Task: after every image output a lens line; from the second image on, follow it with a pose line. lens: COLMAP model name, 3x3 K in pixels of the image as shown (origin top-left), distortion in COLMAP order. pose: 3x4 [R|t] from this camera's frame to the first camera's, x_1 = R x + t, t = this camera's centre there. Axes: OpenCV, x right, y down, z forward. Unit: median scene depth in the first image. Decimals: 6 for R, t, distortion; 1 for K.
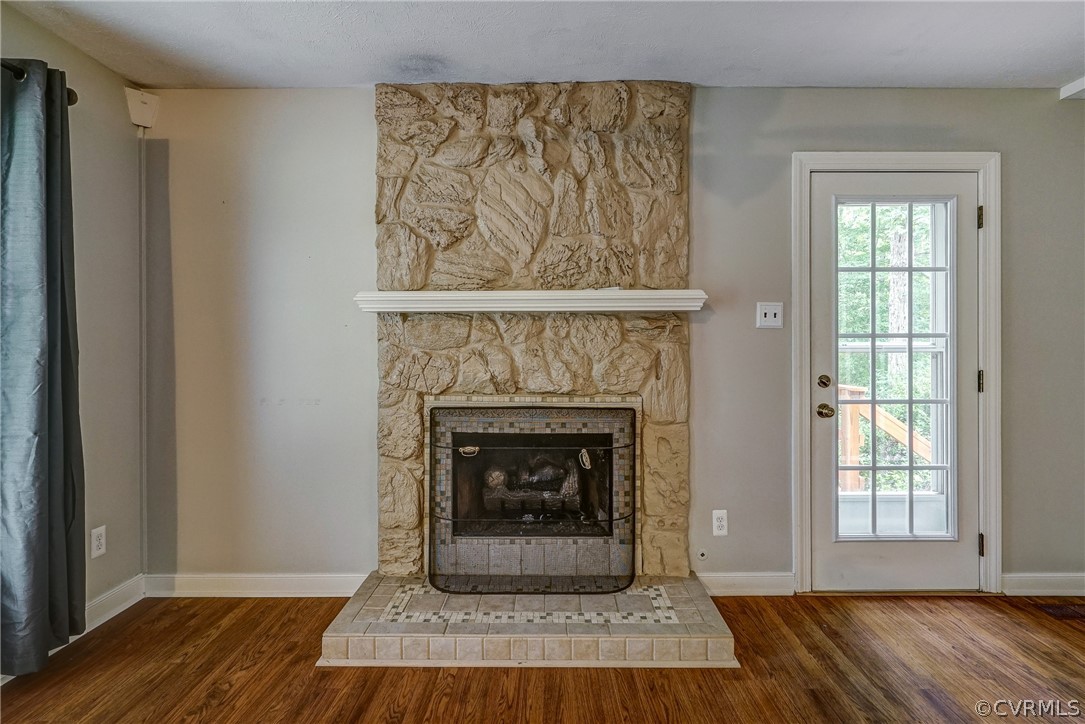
lens RADIAL K [[500.5, 0, 548.3], [0, 500.5, 345.2], [0, 0, 1]] dist [-0.005624, 0.001942]
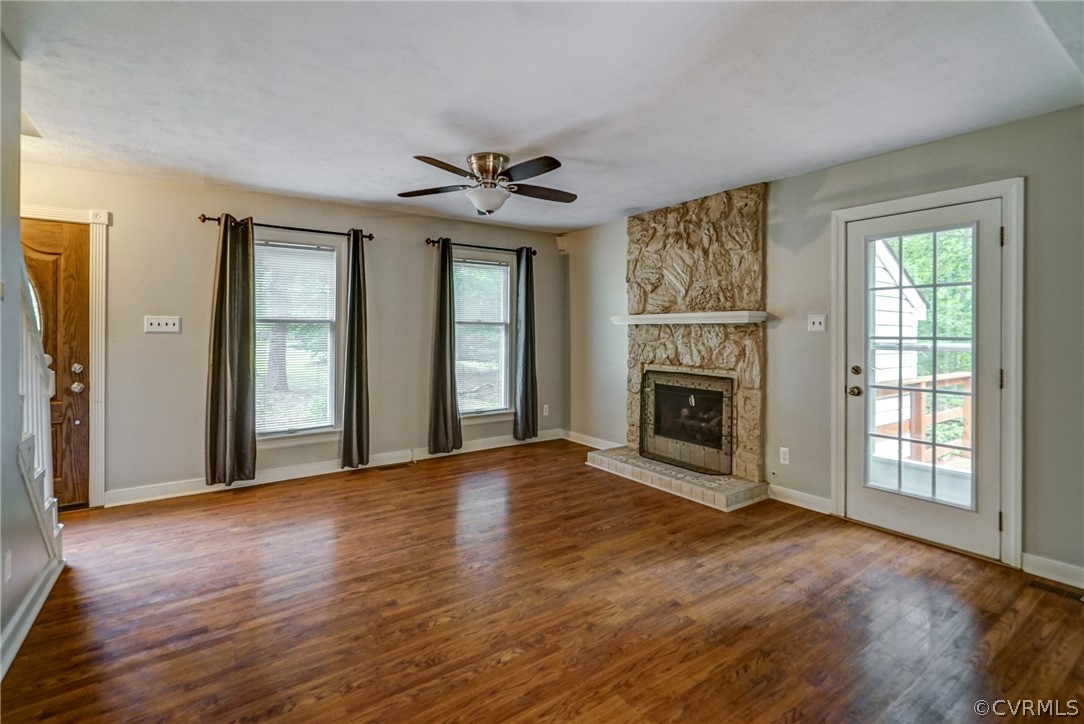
lens RADIAL K [[500.0, 0, 561.8], [0, 500.0, 334.4], [0, 0, 1]] dist [-0.005624, 0.001942]
pose [[0.600749, 0.008807, -0.799389, 1.200243], [-0.004646, 0.999961, 0.007525, -0.035514], [0.799424, -0.000807, 0.600767, -0.511271]]
